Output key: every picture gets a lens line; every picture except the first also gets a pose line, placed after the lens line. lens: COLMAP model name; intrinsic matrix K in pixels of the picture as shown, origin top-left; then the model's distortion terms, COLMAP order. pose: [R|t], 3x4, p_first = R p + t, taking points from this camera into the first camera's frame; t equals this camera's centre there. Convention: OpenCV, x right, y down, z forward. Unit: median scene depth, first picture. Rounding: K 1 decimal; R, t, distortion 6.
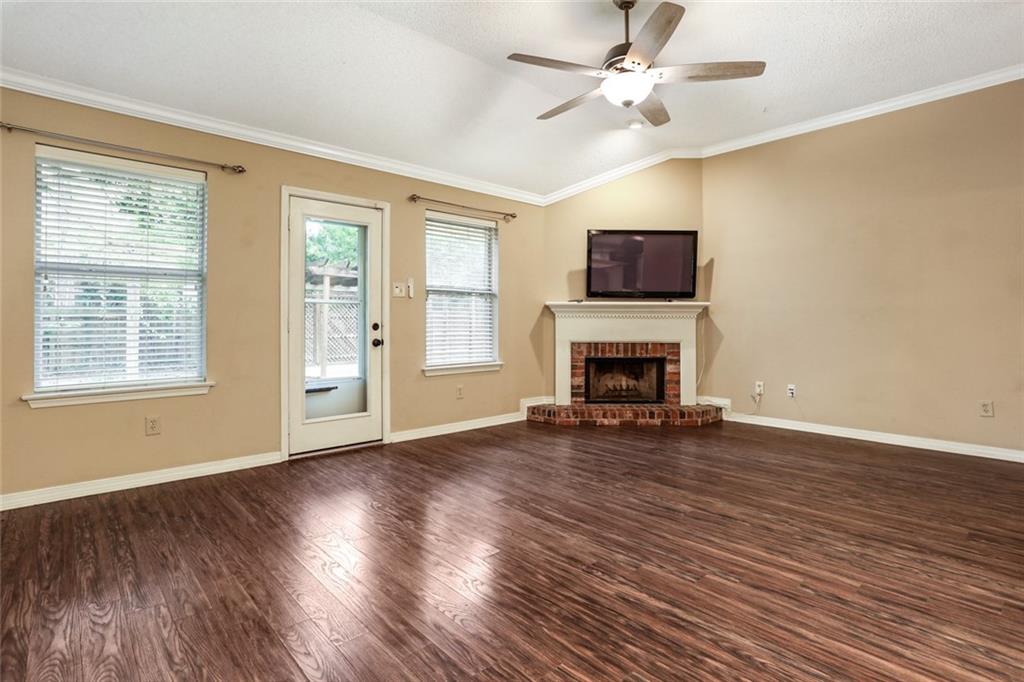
lens RADIAL K [[512.6, 0, 504.1], [0, 512.6, 313.7], [0, 0, 1]] dist [-0.028667, 0.005654]
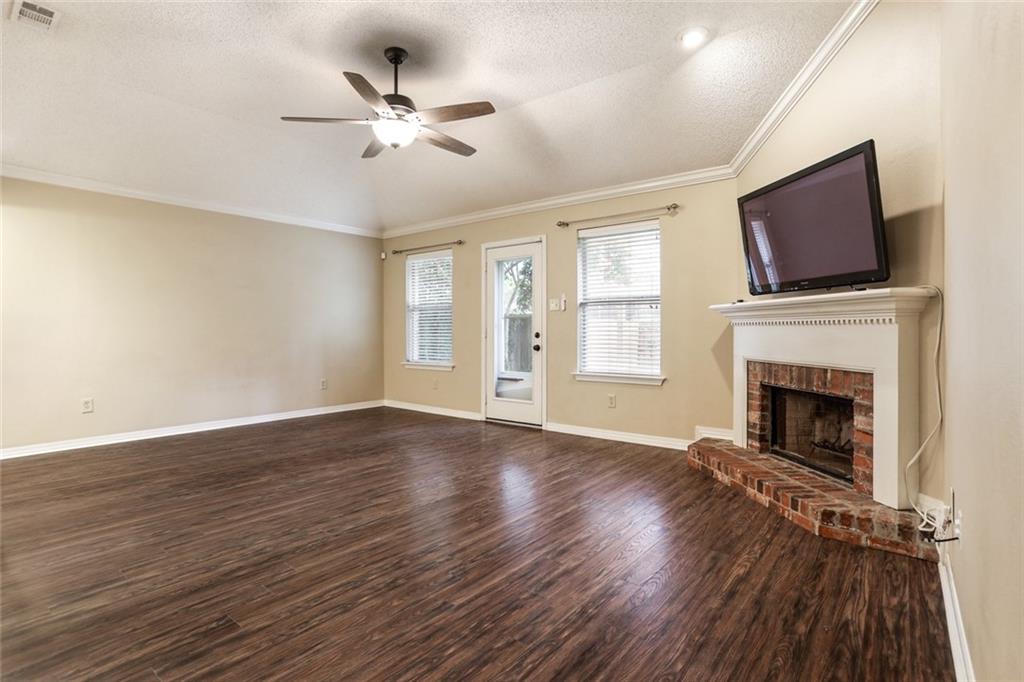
lens RADIAL K [[512.6, 0, 516.4], [0, 512.6, 339.7], [0, 0, 1]] dist [-0.028667, 0.005654]
pose [[0.144257, 0.015433, -0.989420, 0.992489], [0.021320, 0.999598, 0.018700, 0.011307], [0.989311, -0.023792, 0.143870, 0.759446]]
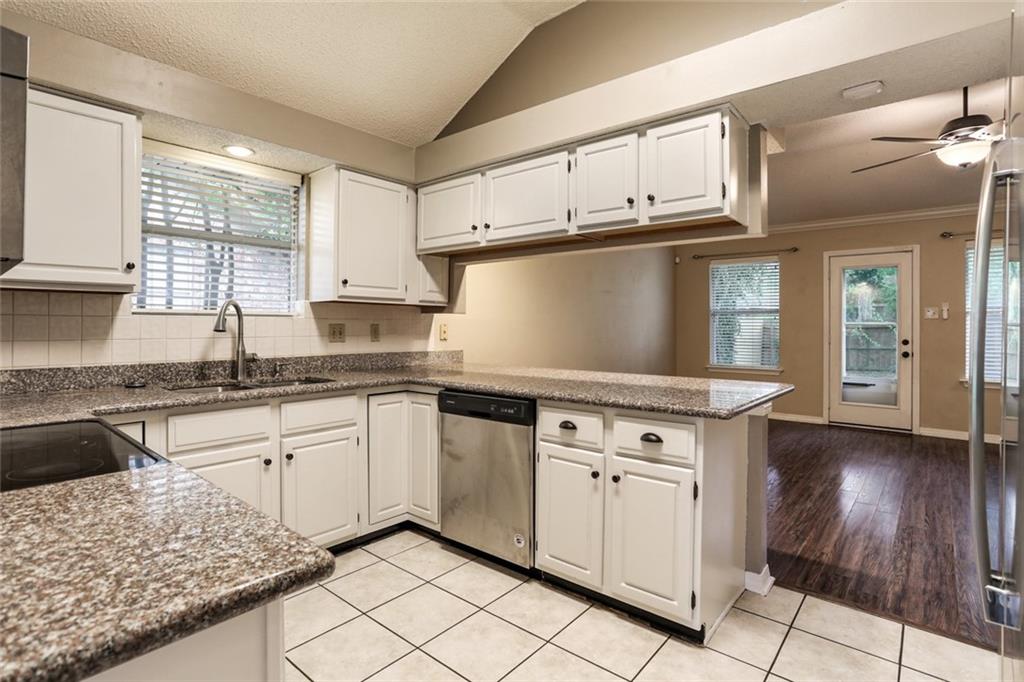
lens RADIAL K [[512.6, 0, 508.9], [0, 512.6, 328.0], [0, 0, 1]] dist [-0.028667, 0.005654]
pose [[0.126958, 0.004655, -0.991897, 0.890359], [0.011109, 0.999920, 0.006114, -0.029793], [0.991846, -0.011795, 0.126896, -0.163618]]
